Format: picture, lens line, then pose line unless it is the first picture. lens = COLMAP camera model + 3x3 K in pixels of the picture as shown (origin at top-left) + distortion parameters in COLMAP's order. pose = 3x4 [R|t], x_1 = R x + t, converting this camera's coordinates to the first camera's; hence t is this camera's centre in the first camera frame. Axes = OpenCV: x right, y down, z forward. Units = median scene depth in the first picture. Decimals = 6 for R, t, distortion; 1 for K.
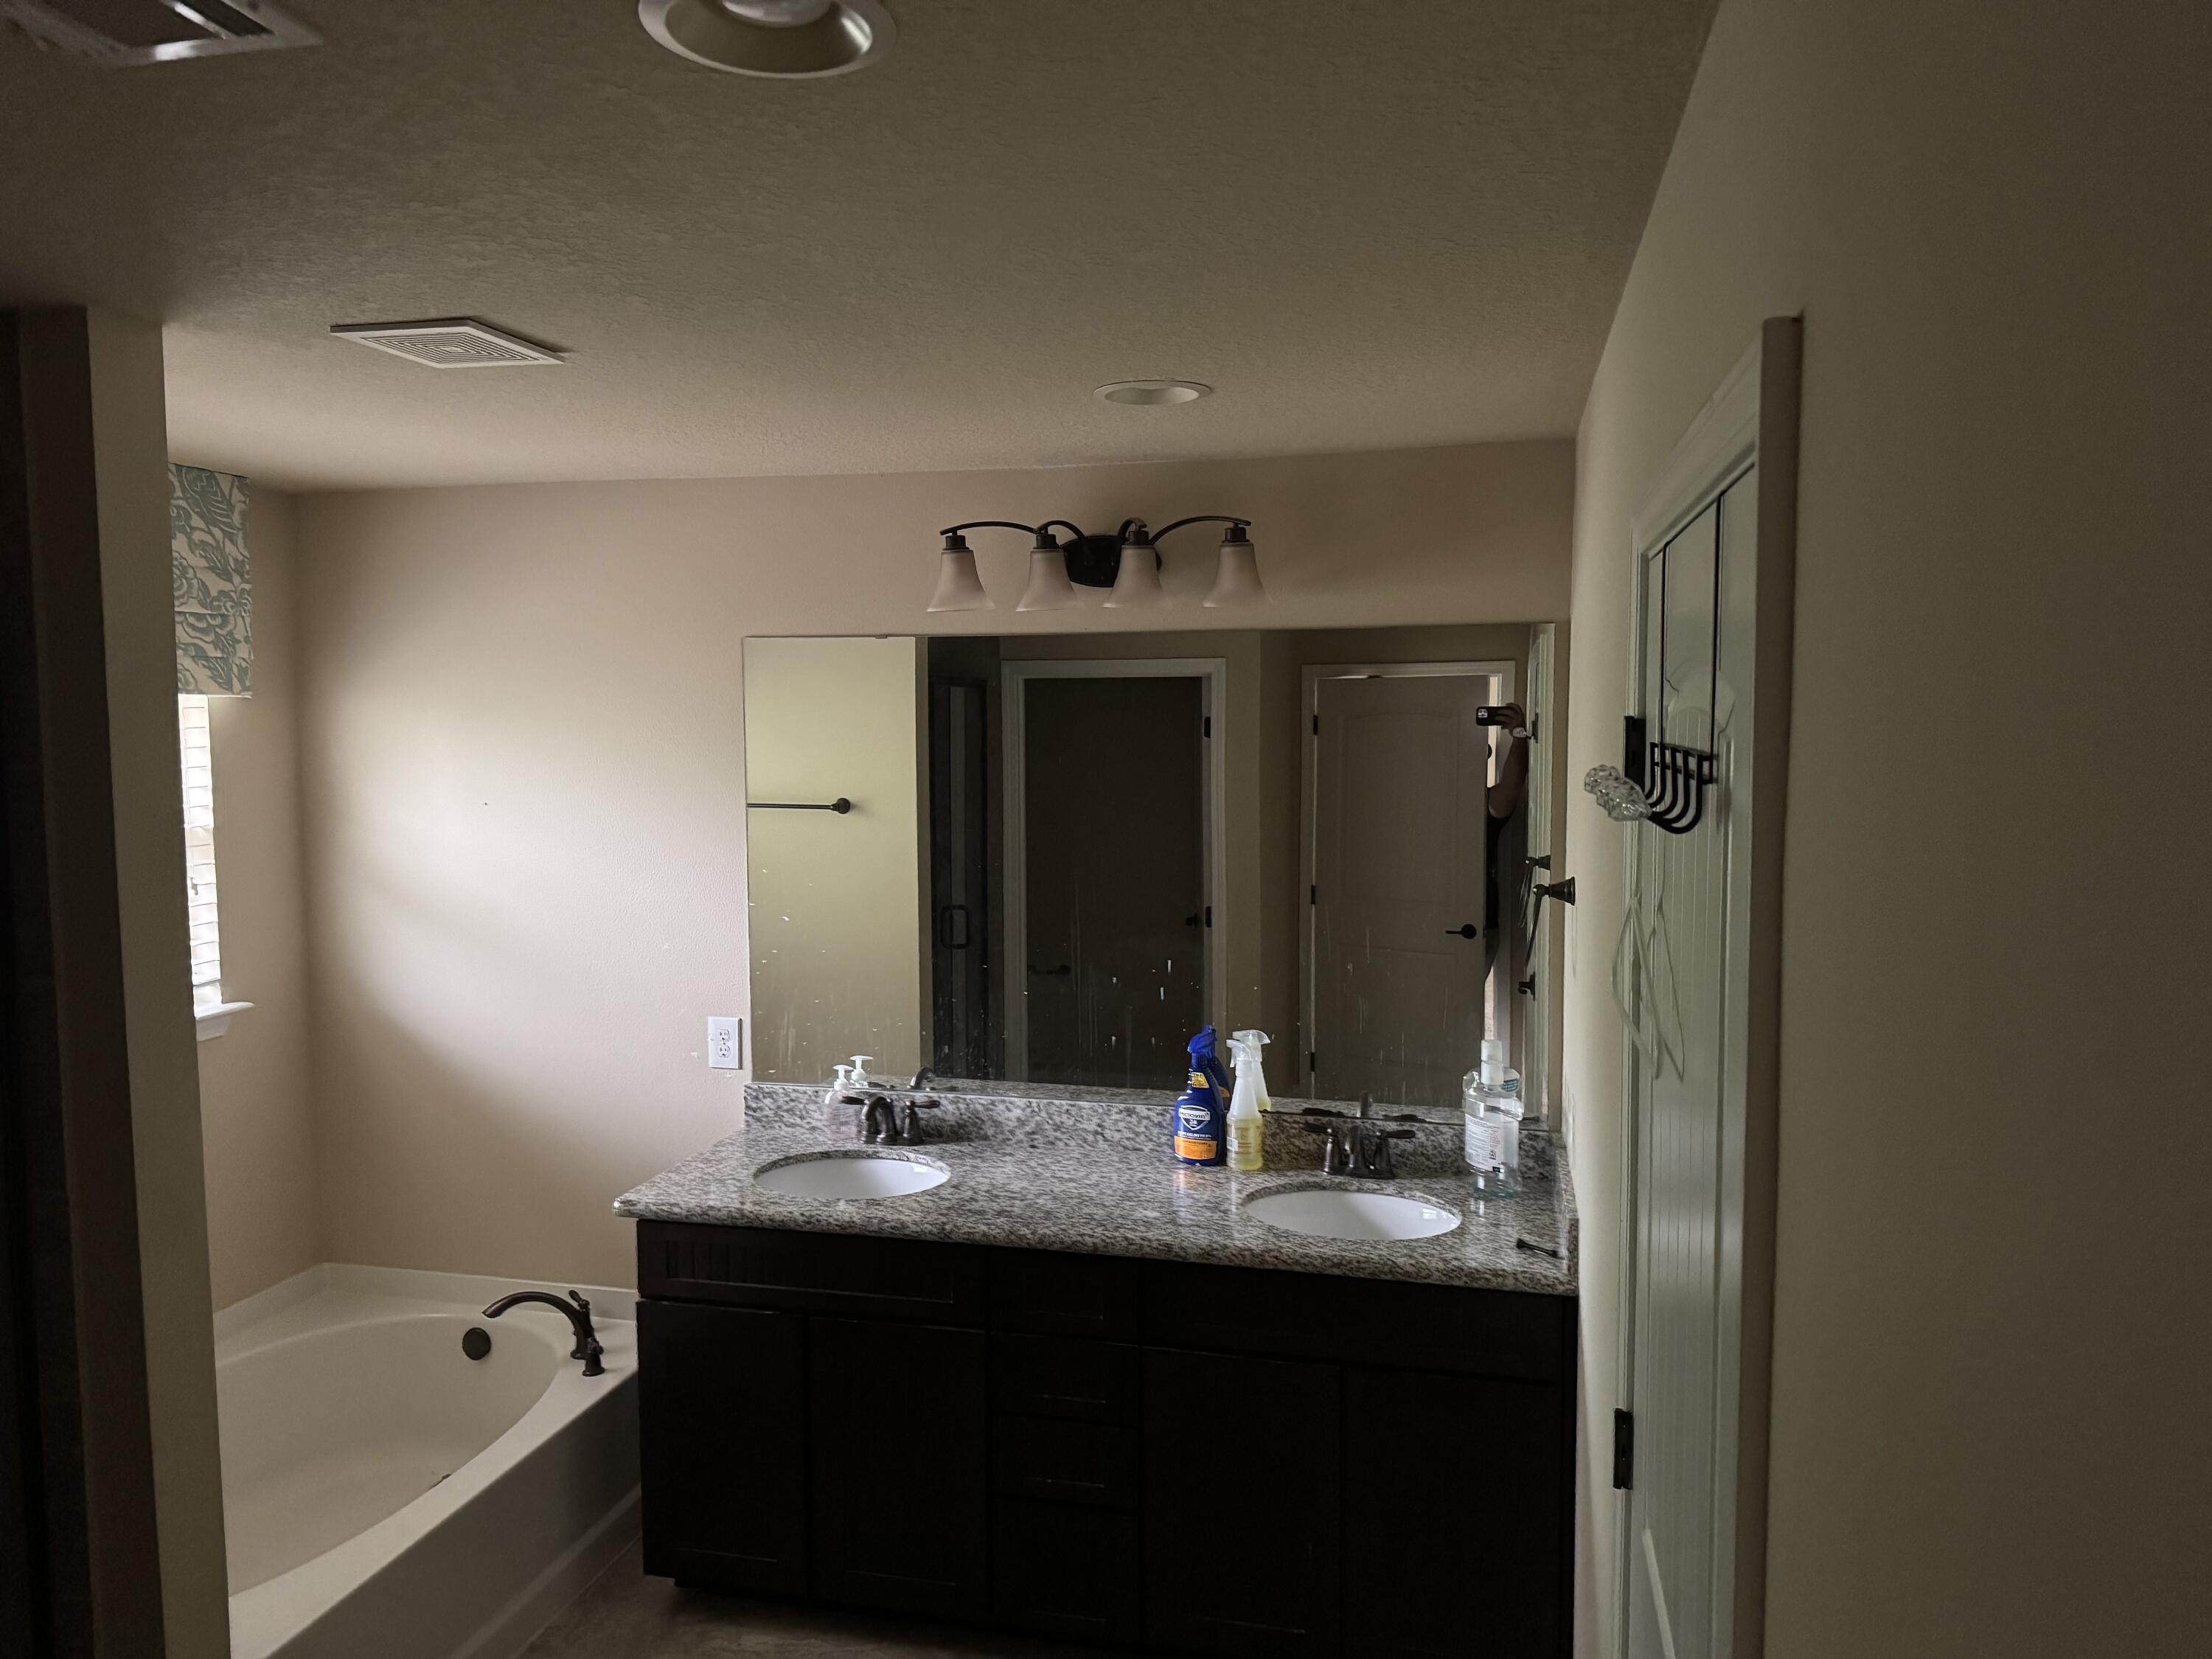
lens RADIAL K [[1568.0, 0, 1102.6], [0, 1568.0, 832.6], [0, 0, 1]] dist [0.009816, -0.013969]
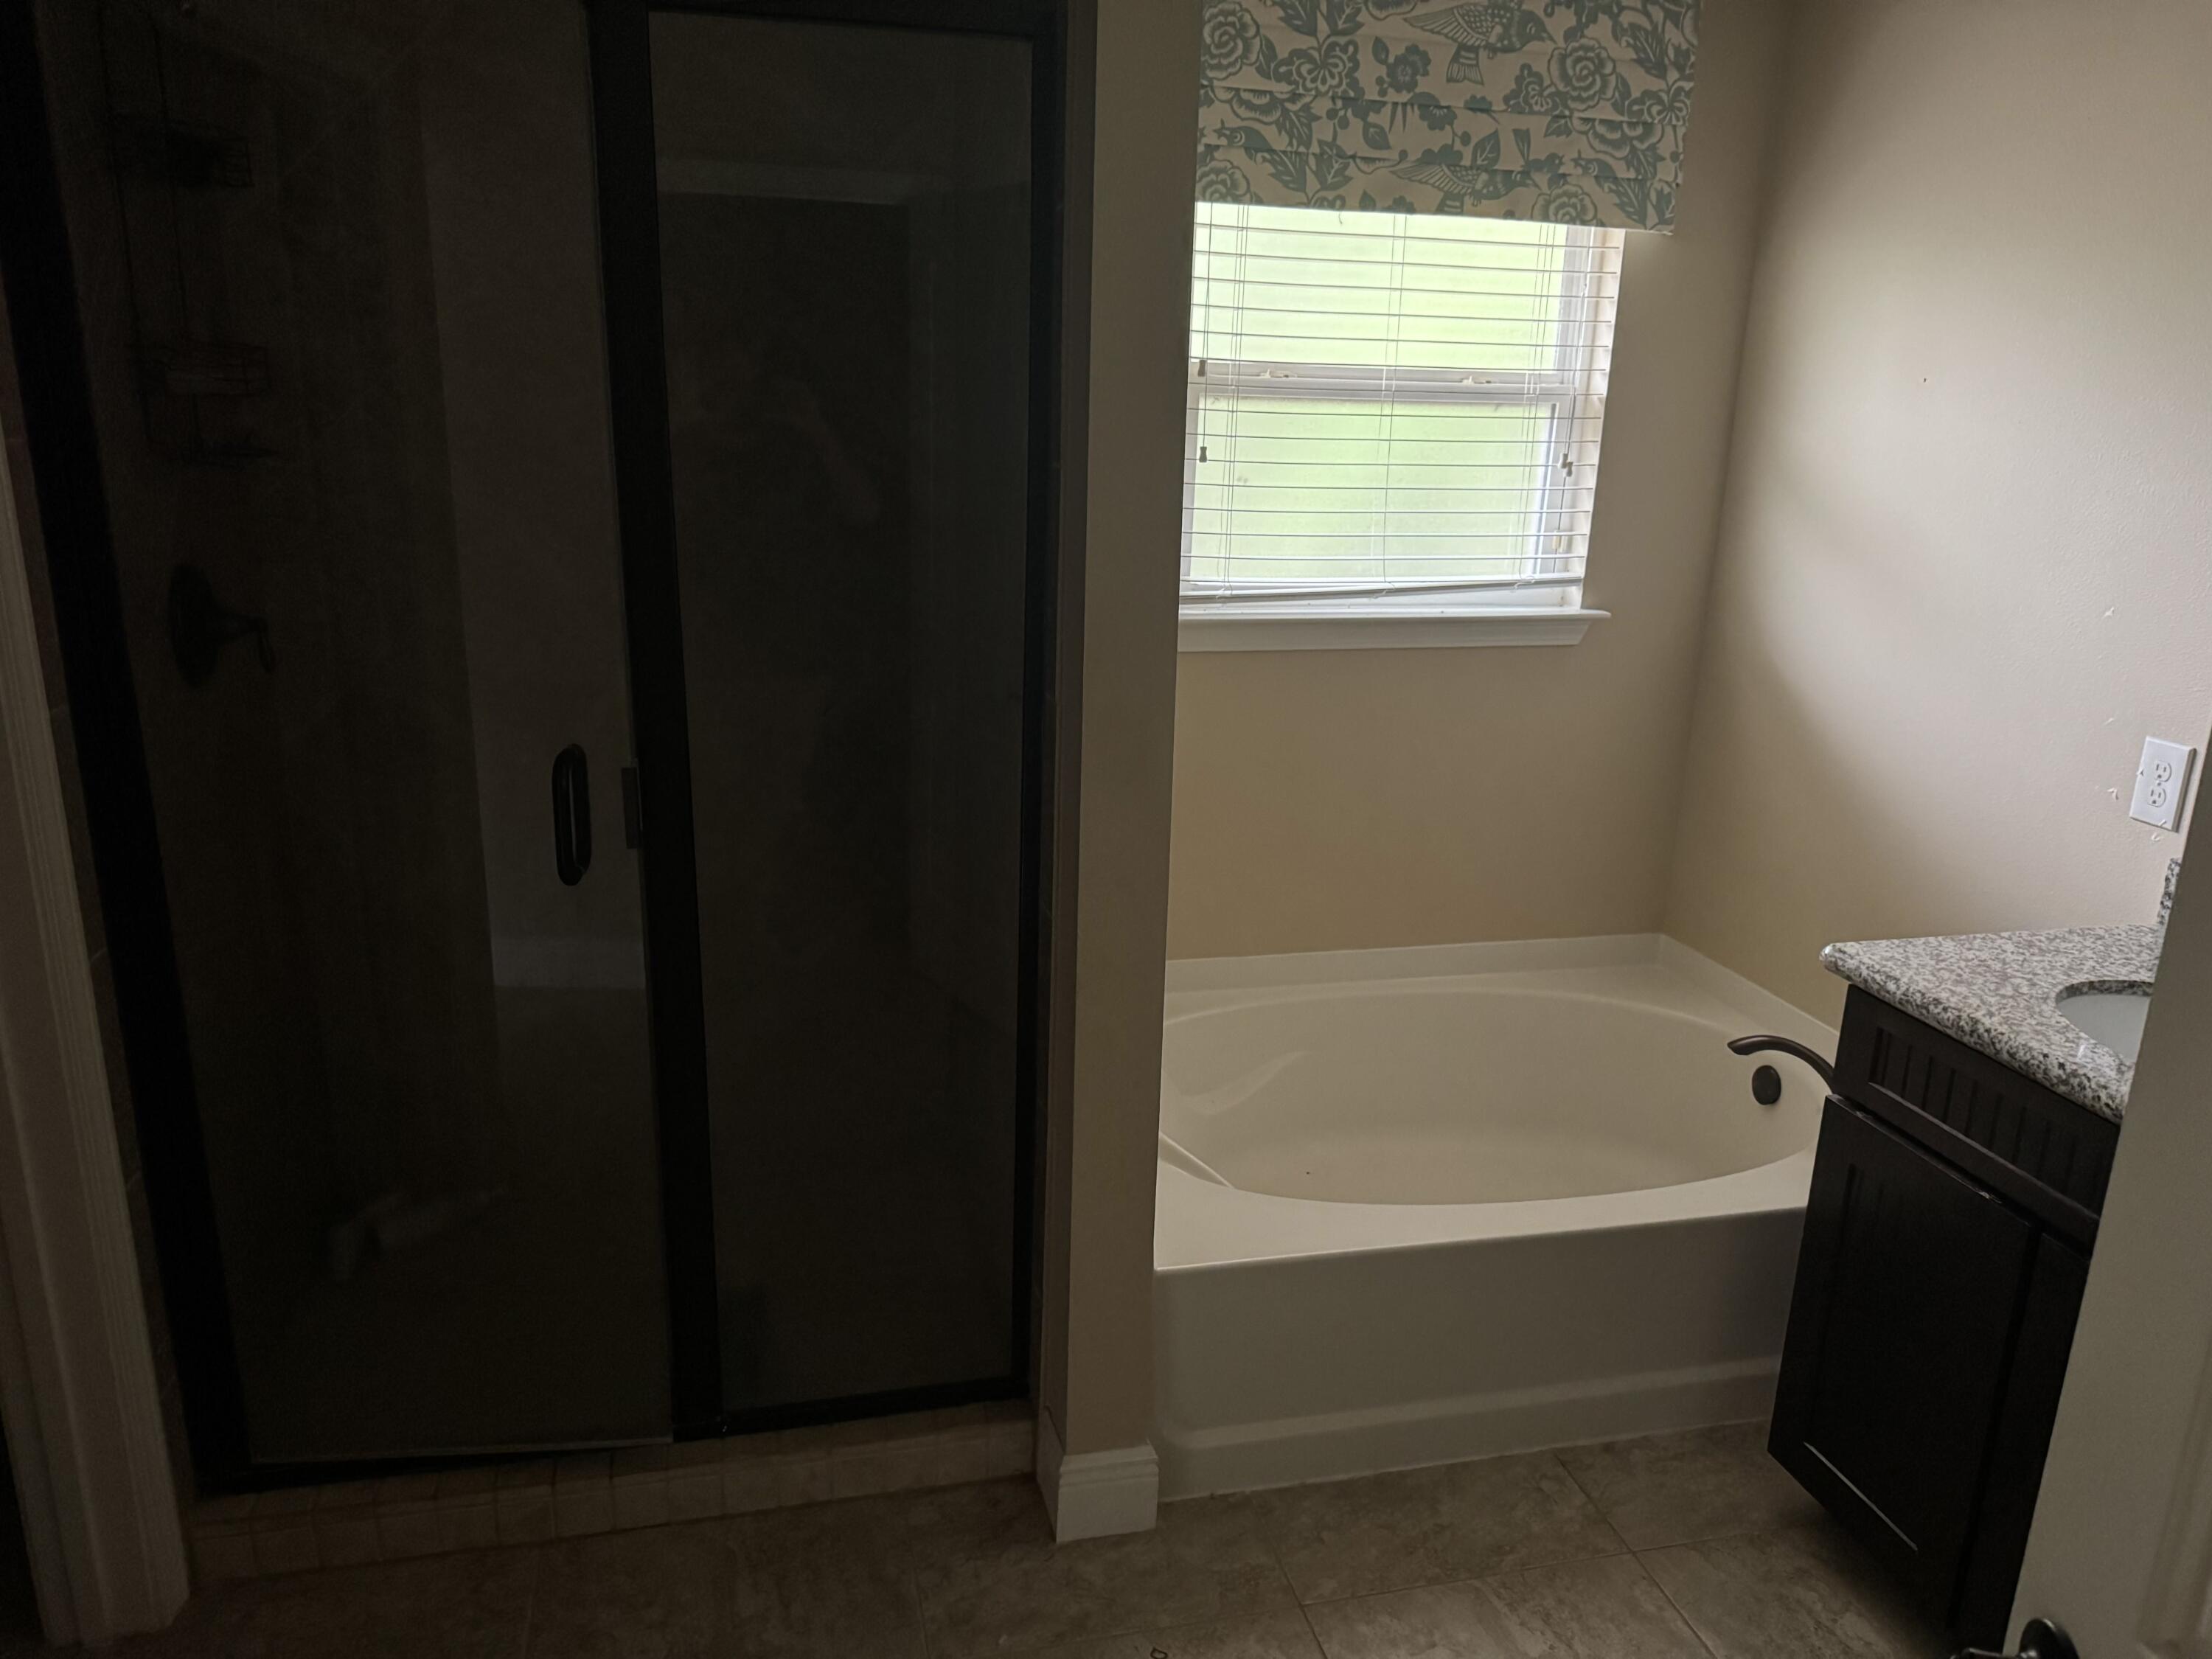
lens RADIAL K [[1568.0, 0, 1105.4], [0, 1568.0, 845.1], [0, 0, 1]] dist [0.009816, -0.013969]
pose [[0.456310, 0.262855, -0.850111, 0.102122], [-0.102049, 0.964528, 0.243456, 0.052749], [0.883950, -0.024338, 0.466948, 0.365922]]
